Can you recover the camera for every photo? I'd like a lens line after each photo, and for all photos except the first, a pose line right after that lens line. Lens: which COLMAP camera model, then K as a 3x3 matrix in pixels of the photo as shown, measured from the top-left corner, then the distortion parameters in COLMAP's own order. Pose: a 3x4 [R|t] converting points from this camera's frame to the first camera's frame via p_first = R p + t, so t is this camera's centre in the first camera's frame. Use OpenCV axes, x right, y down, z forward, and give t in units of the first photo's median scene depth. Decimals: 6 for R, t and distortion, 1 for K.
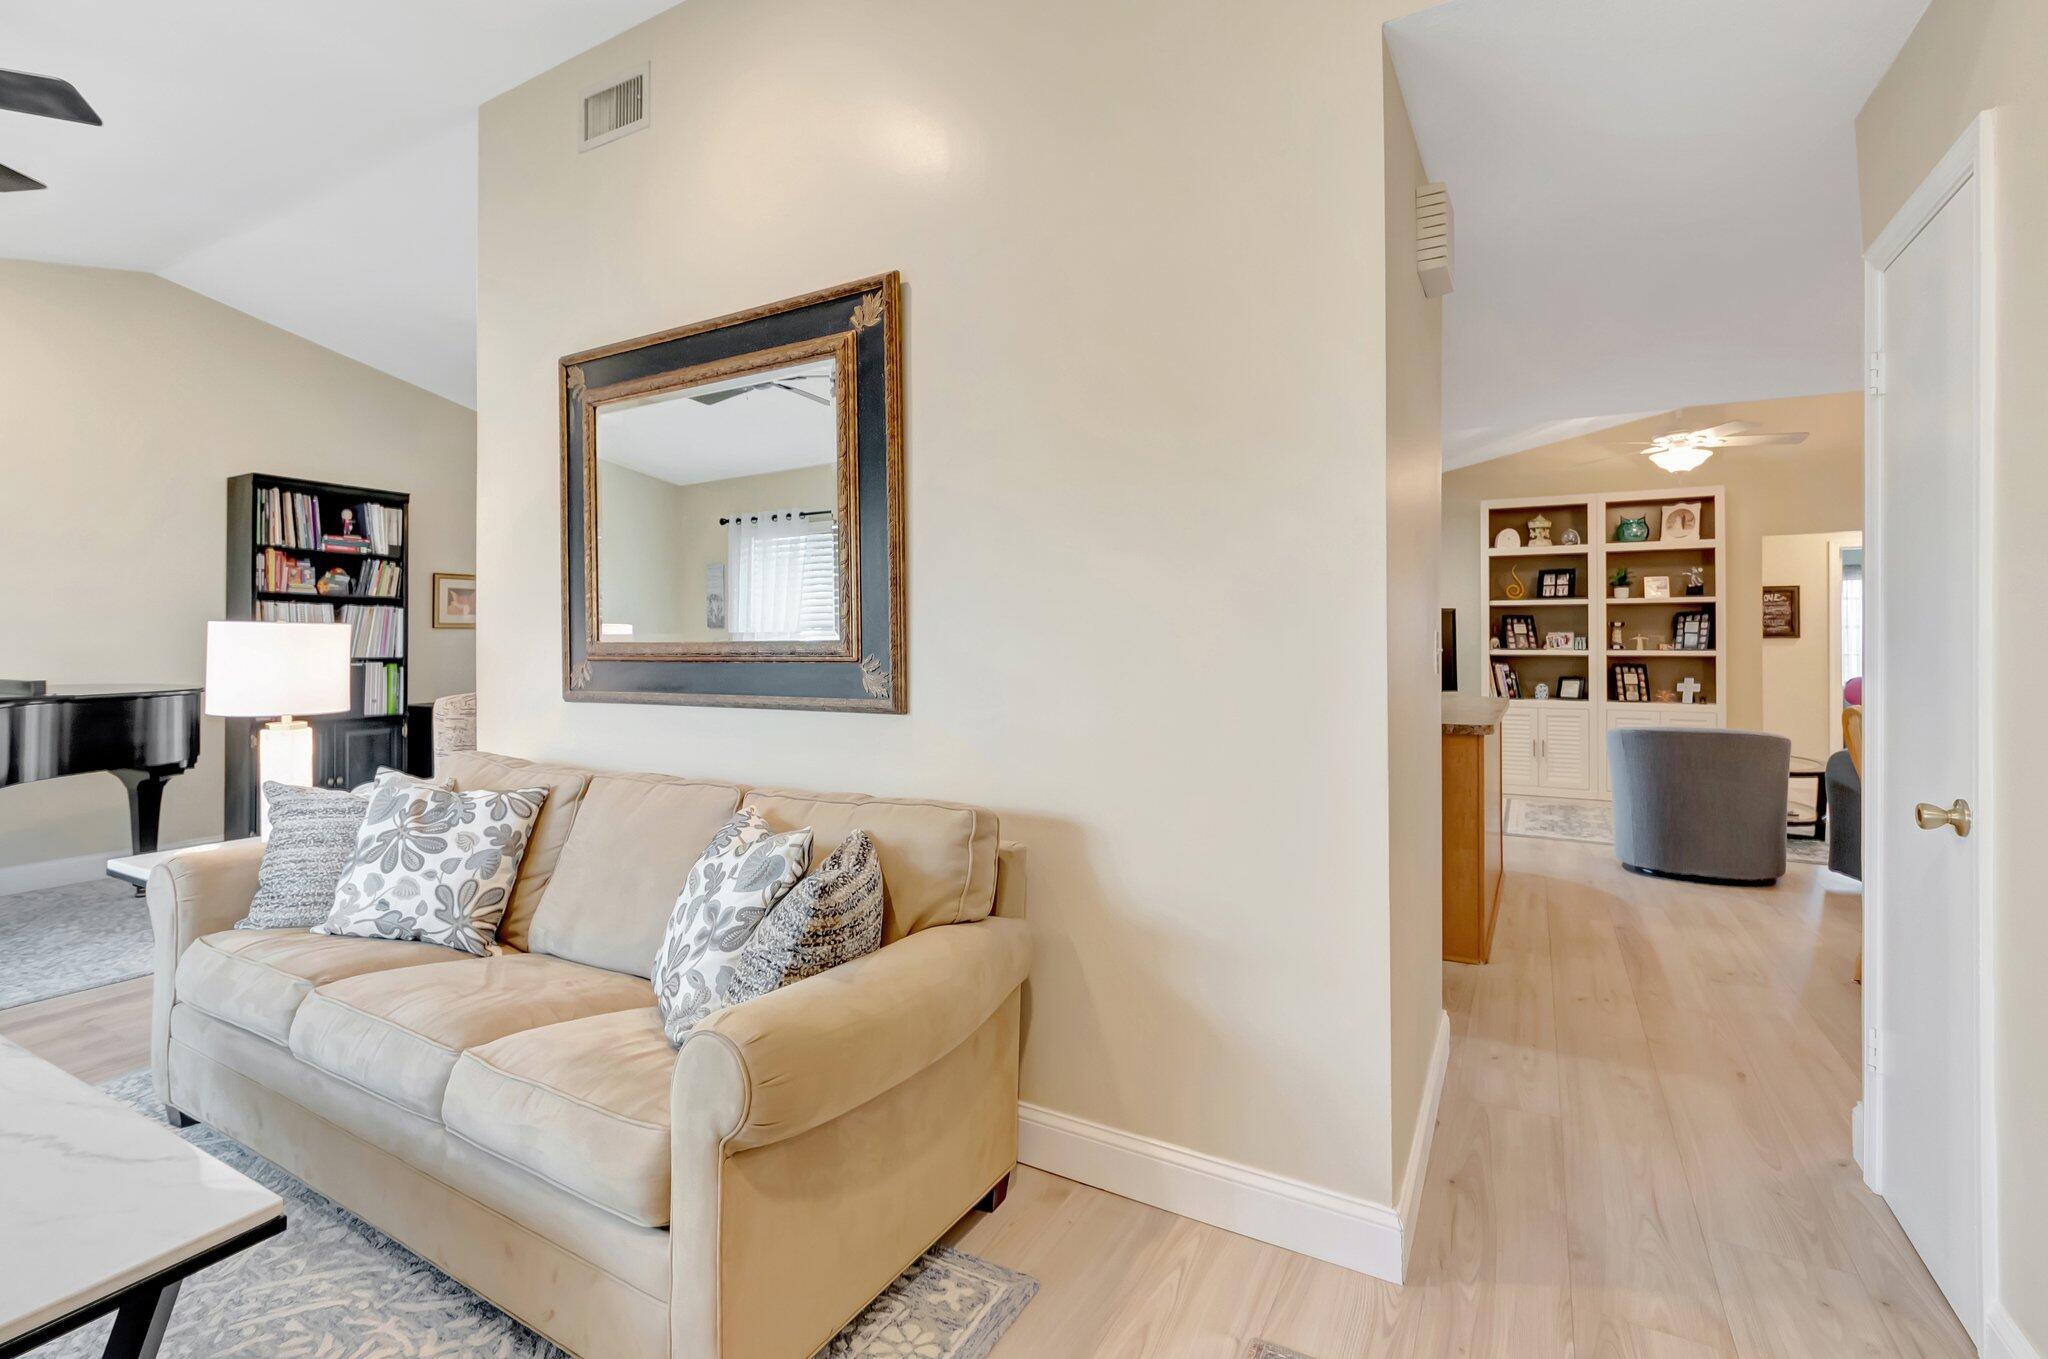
lens RADIAL K [[901.8, 0, 1021.3], [0, 901.8, 631.0], [0, 0, 1]] dist [0.000979, -0.002021]
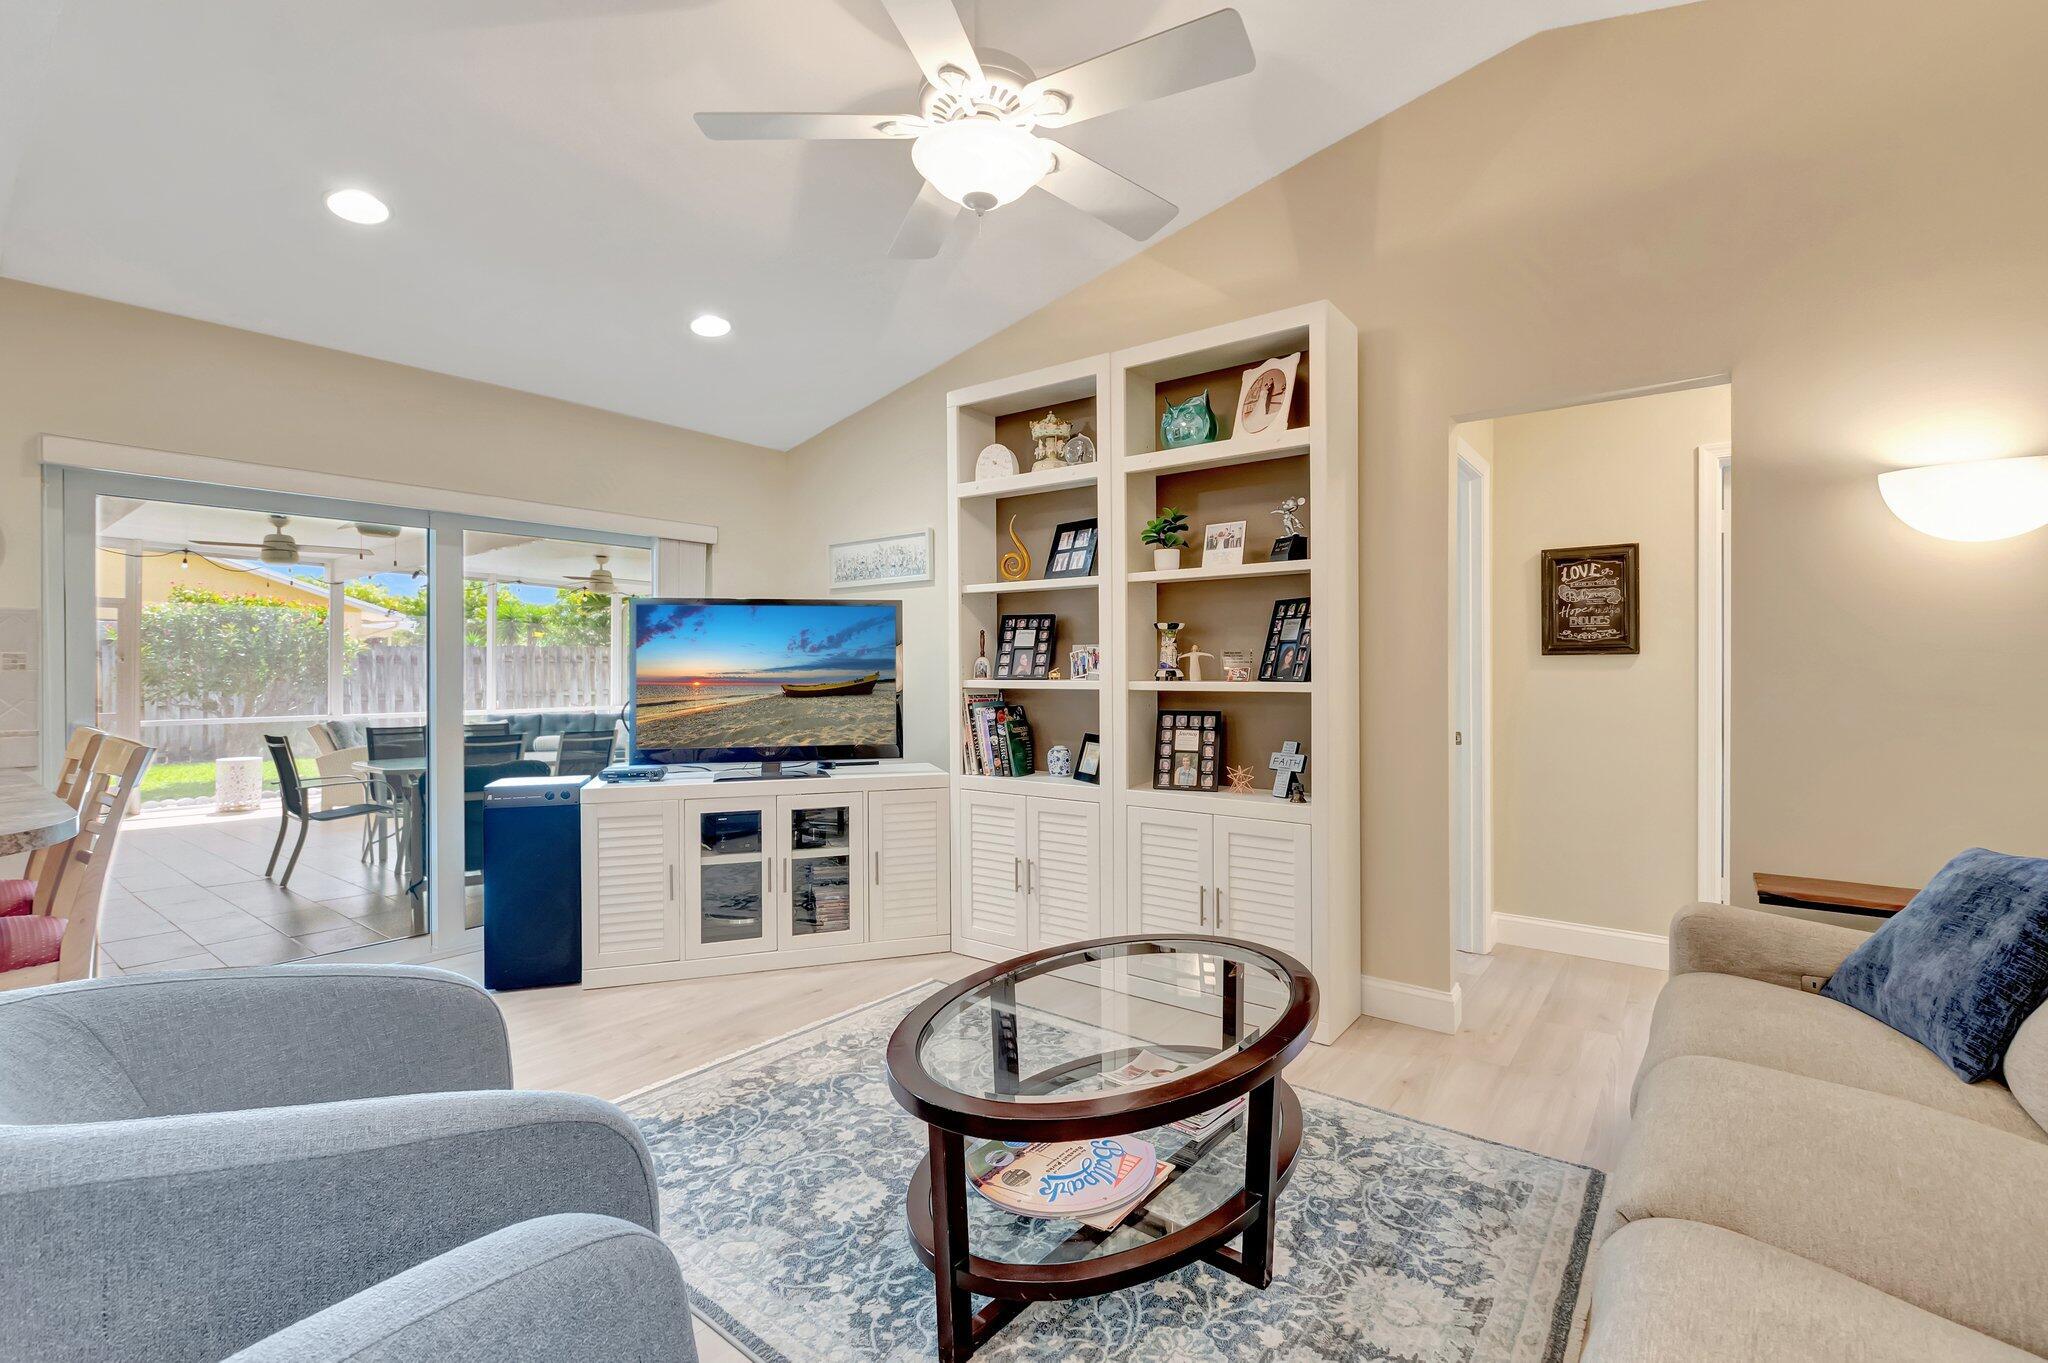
lens RADIAL K [[901.8, 0, 1041.6], [0, 901.8, 653.8], [0, 0, 1]] dist [0.000979, -0.002021]
pose [[0.990316, -0.007119, -0.138652, 0.677093], [0.007310, 0.999973, 0.000866, 0.006526], [0.138642, -0.001872, 0.990341, 0.527939]]
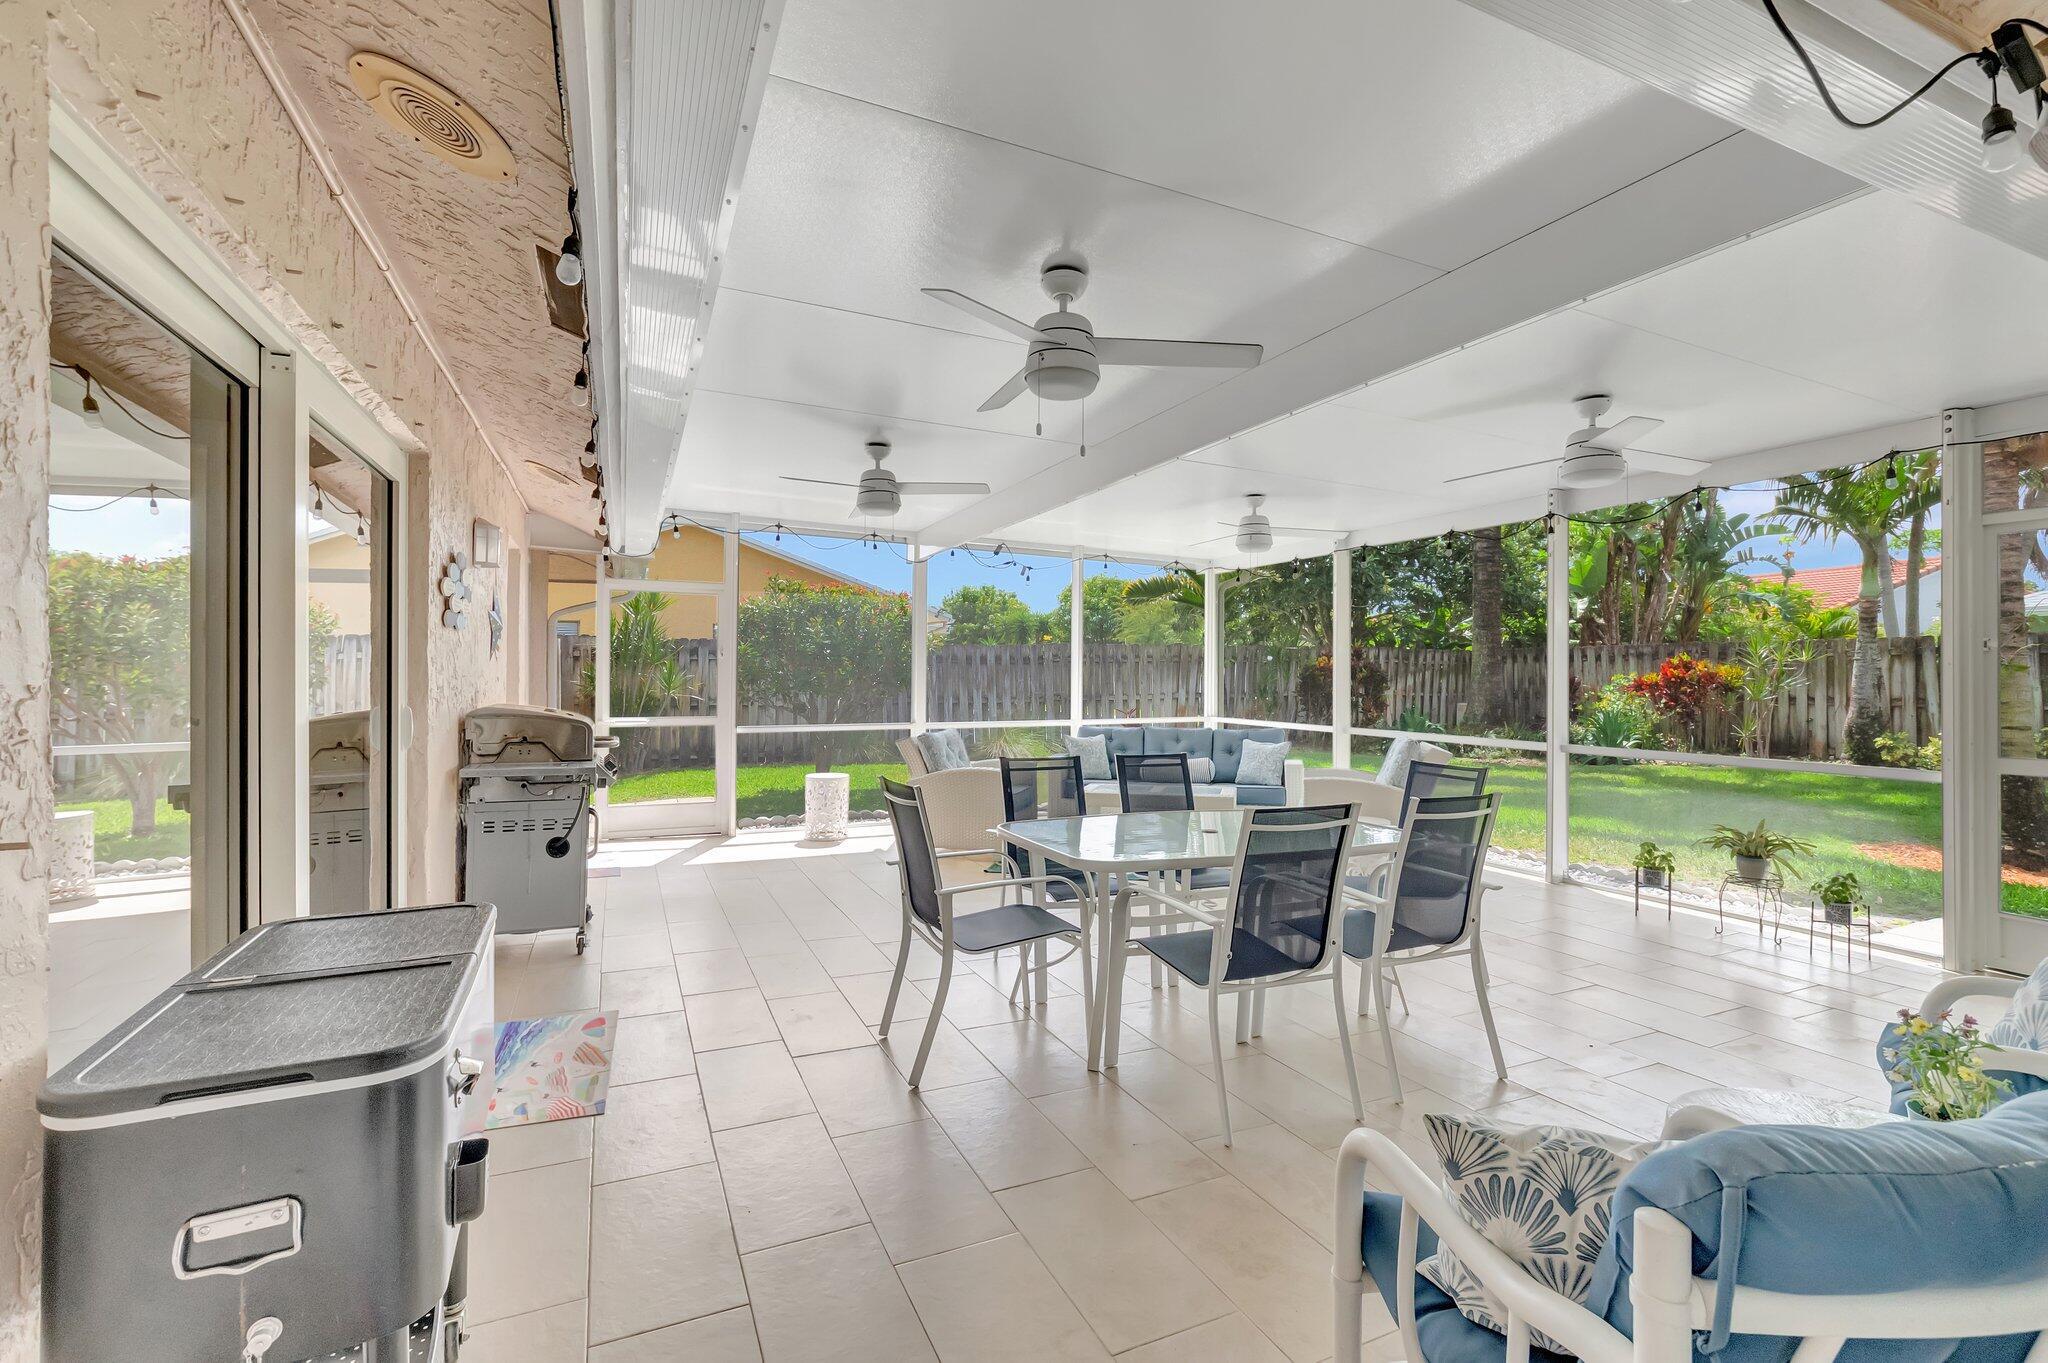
lens RADIAL K [[901.8, 0, 1034.8], [0, 901.8, 666.5], [0, 0, 1]] dist [0.000979, -0.002021]
pose [[0.808724, -0.007029, -0.588147, 0.176939], [0.012084, 0.999916, 0.004666, 0.019071], [0.588065, -0.010880, 0.808741, 0.935323]]
